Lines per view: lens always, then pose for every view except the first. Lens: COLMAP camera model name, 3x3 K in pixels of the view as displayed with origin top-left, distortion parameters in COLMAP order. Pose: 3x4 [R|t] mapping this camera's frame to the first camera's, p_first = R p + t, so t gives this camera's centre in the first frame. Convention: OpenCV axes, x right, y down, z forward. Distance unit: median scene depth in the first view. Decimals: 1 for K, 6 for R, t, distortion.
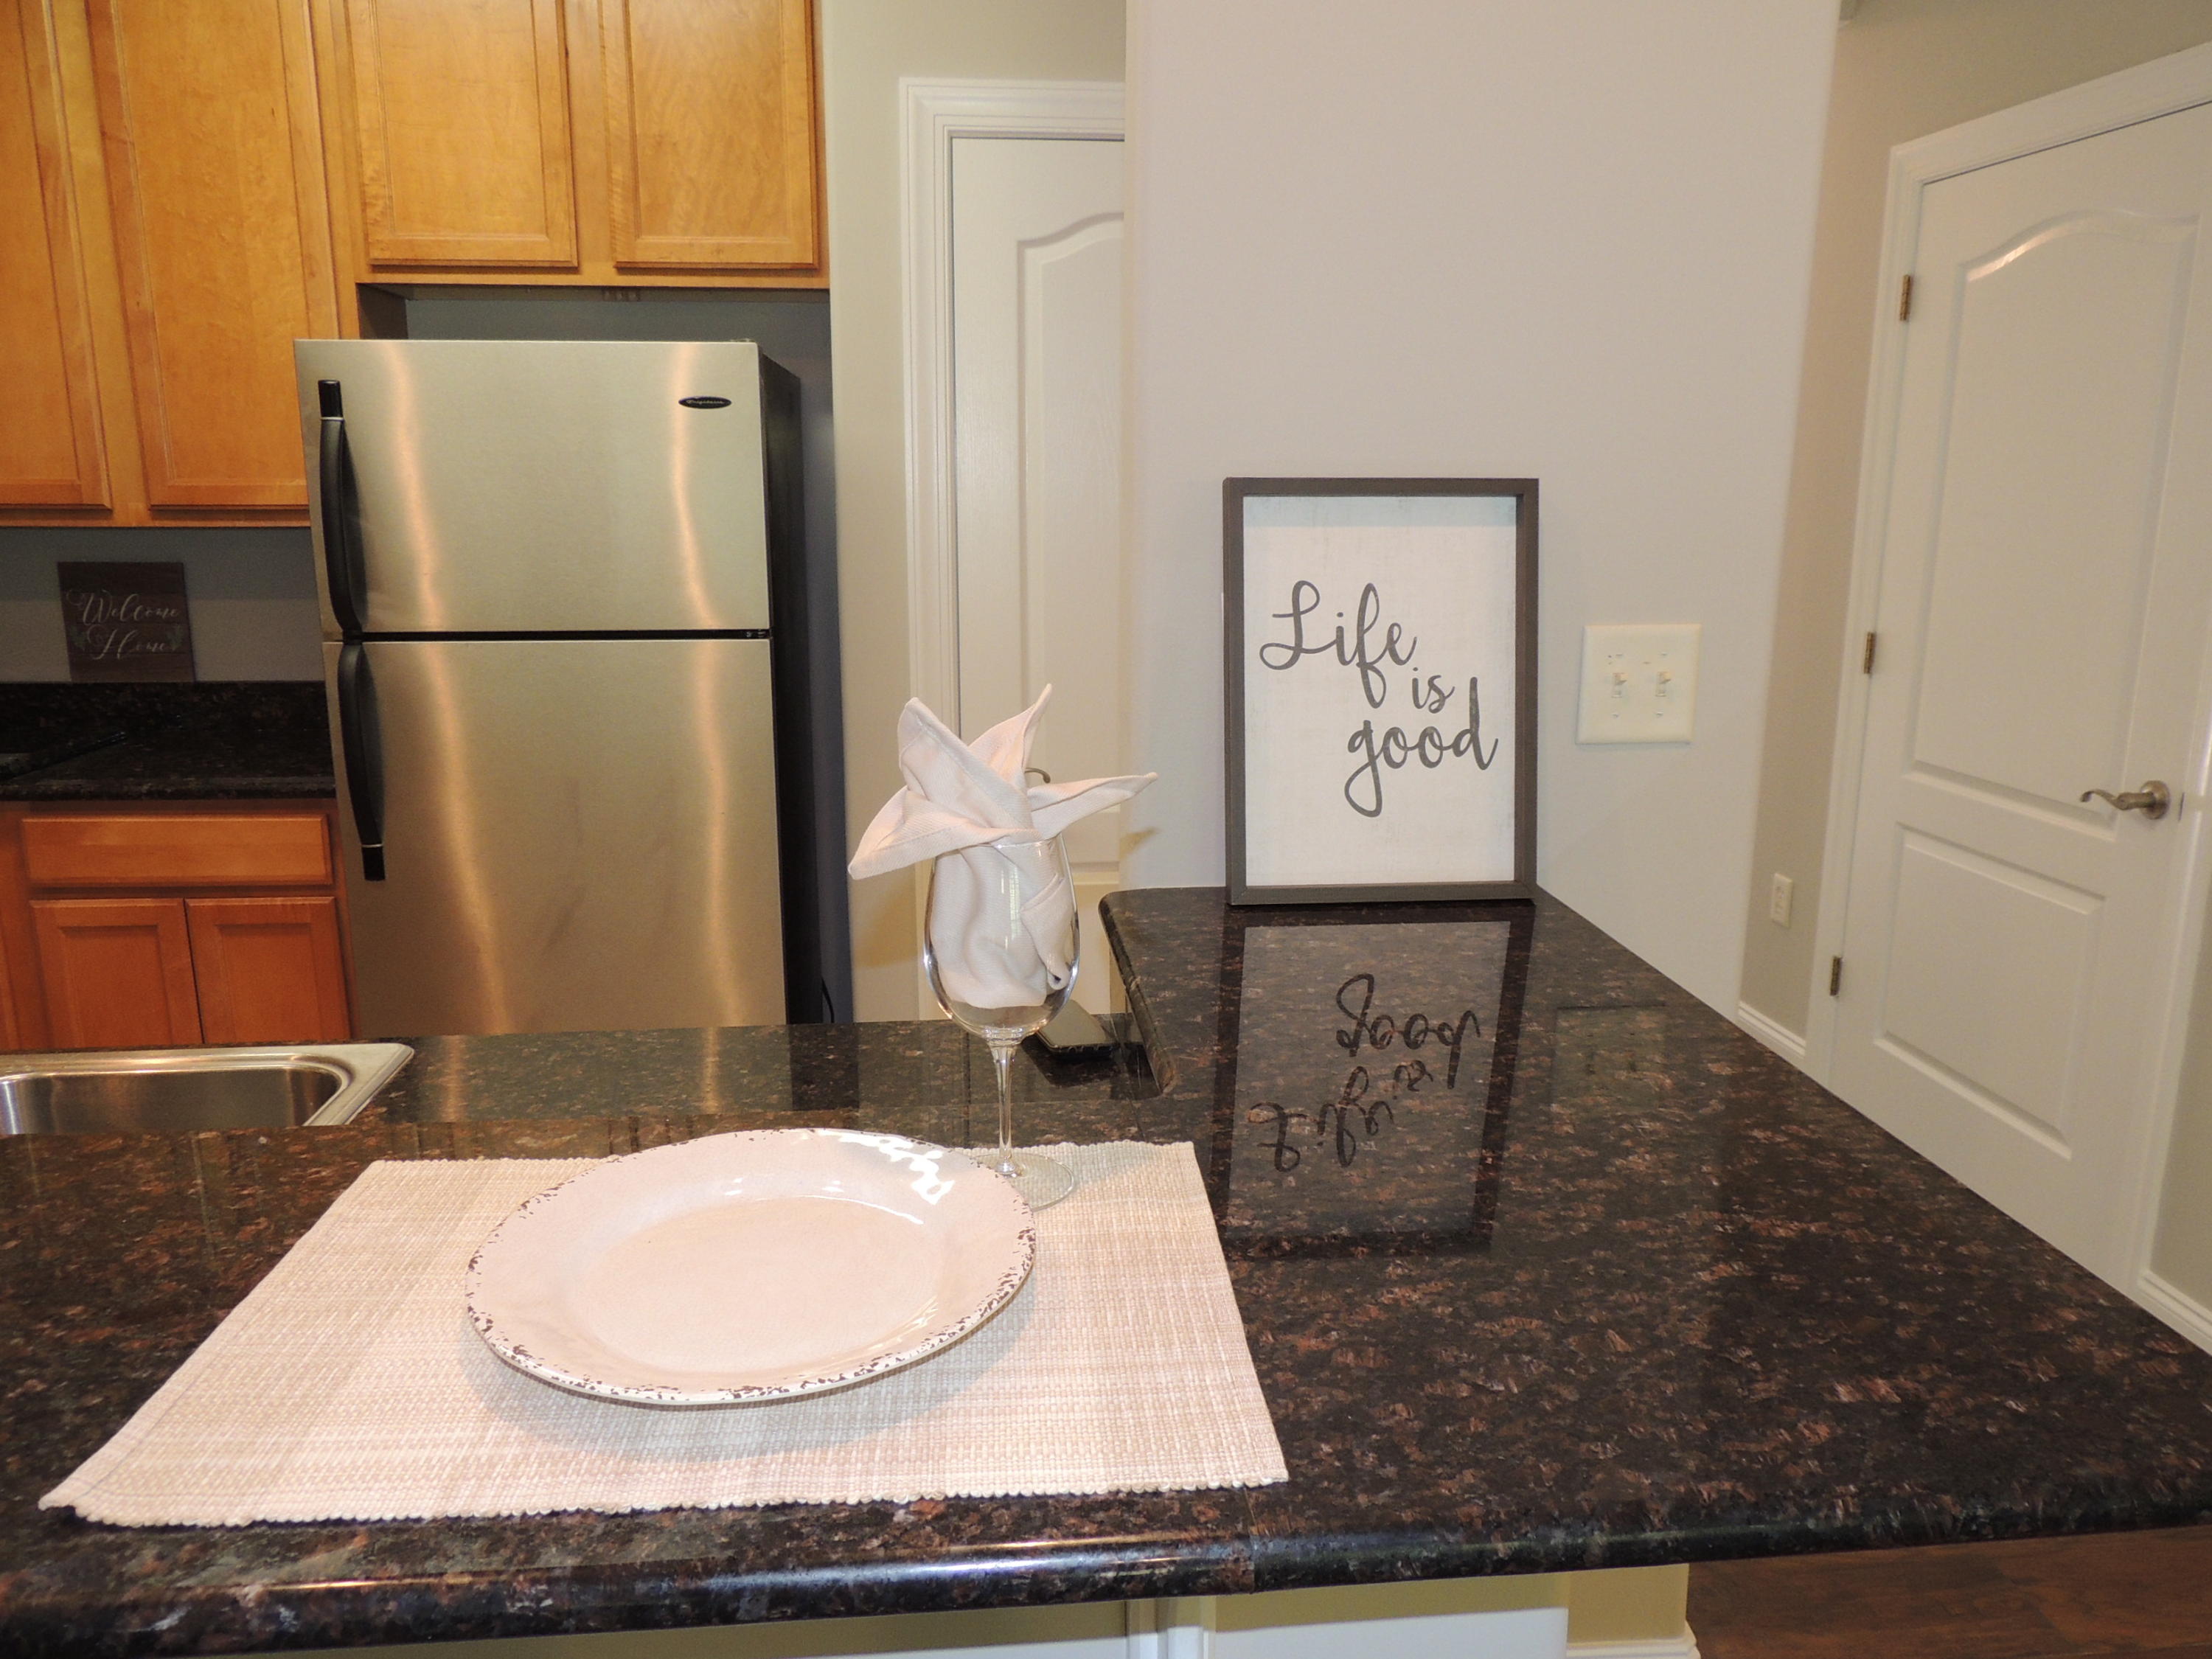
lens RADIAL K [[1577.6, 0, 1095.0], [0, 1577.6, 830.2], [0, 0, 1]] dist [-0.023421, 0.009450]
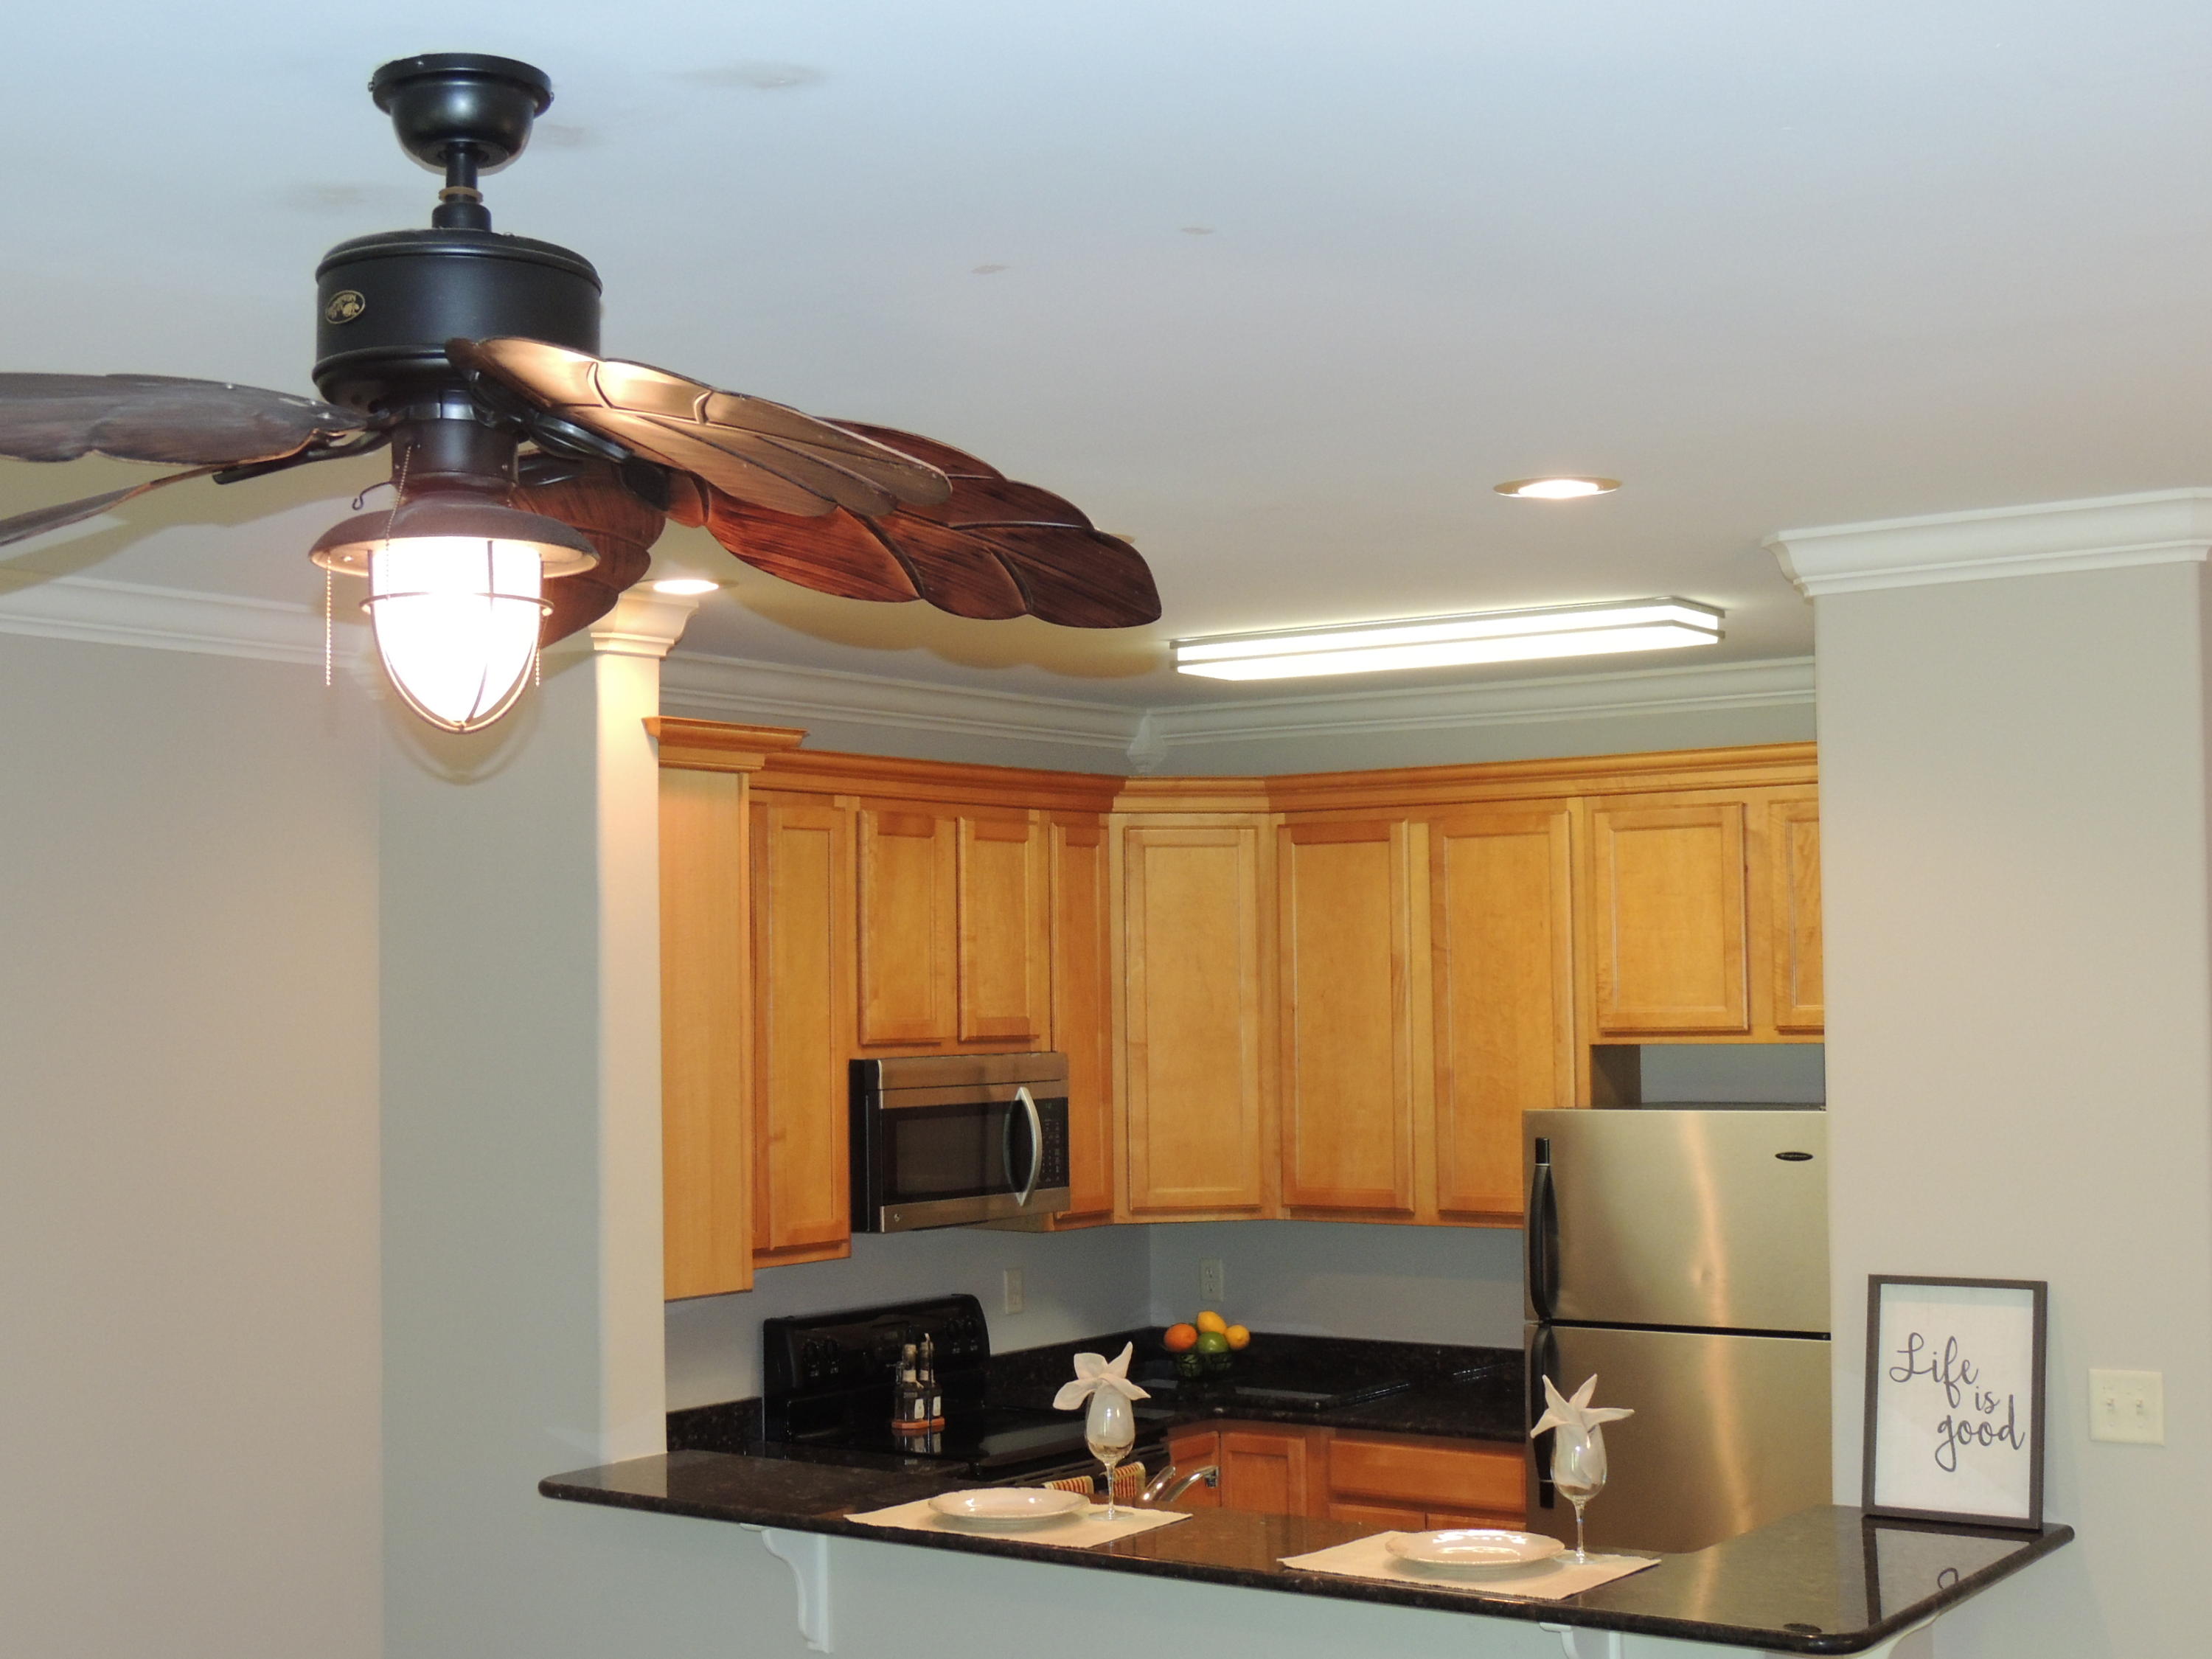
lens RADIAL K [[2979.6, 0, 1089.4], [0, 2979.6, 847.9], [0, 0, 1]] dist [-0.077023, 0.000000]
pose [[0.757248, -0.045329, -0.651553, 0.907329], [-0.129408, 0.967398, -0.217702, 0.088130], [0.640179, 0.249170, 0.726694, -1.199397]]
